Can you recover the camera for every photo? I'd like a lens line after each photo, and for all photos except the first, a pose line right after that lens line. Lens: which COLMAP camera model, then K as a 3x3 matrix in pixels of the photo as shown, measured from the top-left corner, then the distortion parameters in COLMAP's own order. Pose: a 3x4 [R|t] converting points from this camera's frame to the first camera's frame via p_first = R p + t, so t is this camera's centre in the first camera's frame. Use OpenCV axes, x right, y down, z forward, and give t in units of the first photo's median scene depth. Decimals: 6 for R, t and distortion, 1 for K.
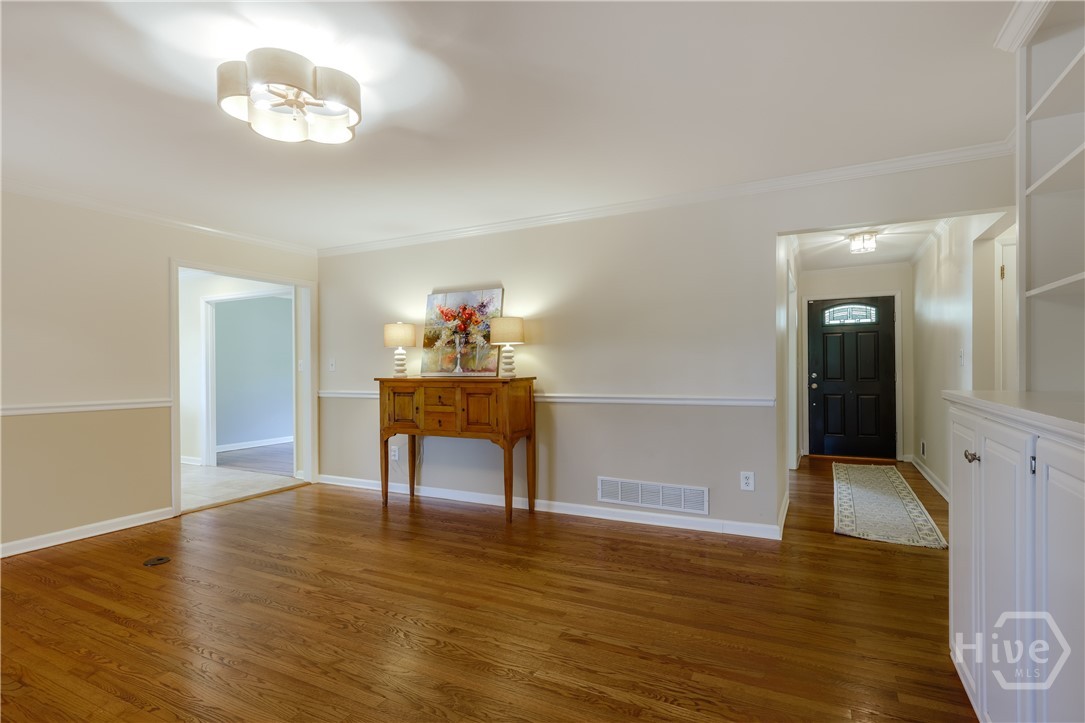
lens RADIAL K [[466.2, 0, 564.0], [0, 466.2, 365.4], [0, 0, 1]] dist [0.001064, 0.000438]
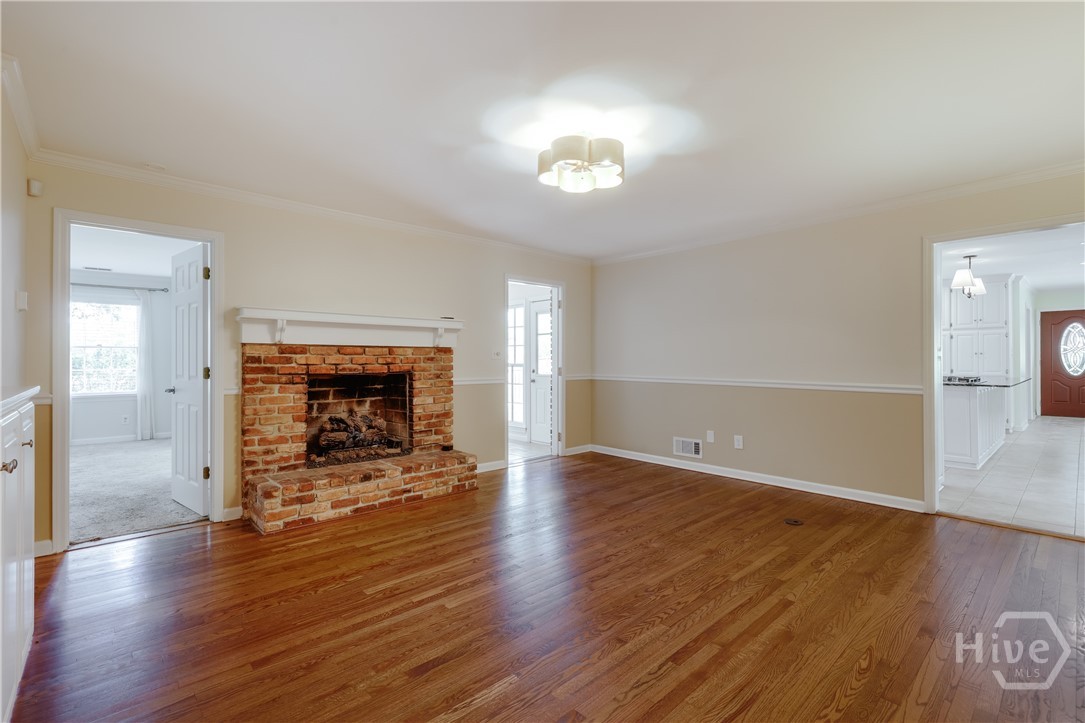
lens RADIAL K [[533.4, 0, 542.5], [0, 533.4, 361.5], [0, 0, 1]] dist [0.001850, 0.000570]
pose [[-0.362256, 0.015026, -0.931958, 0.403375], [0.009855, 0.999876, 0.012290, 0.000237], [0.932027, -0.004732, -0.362359, 0.628306]]
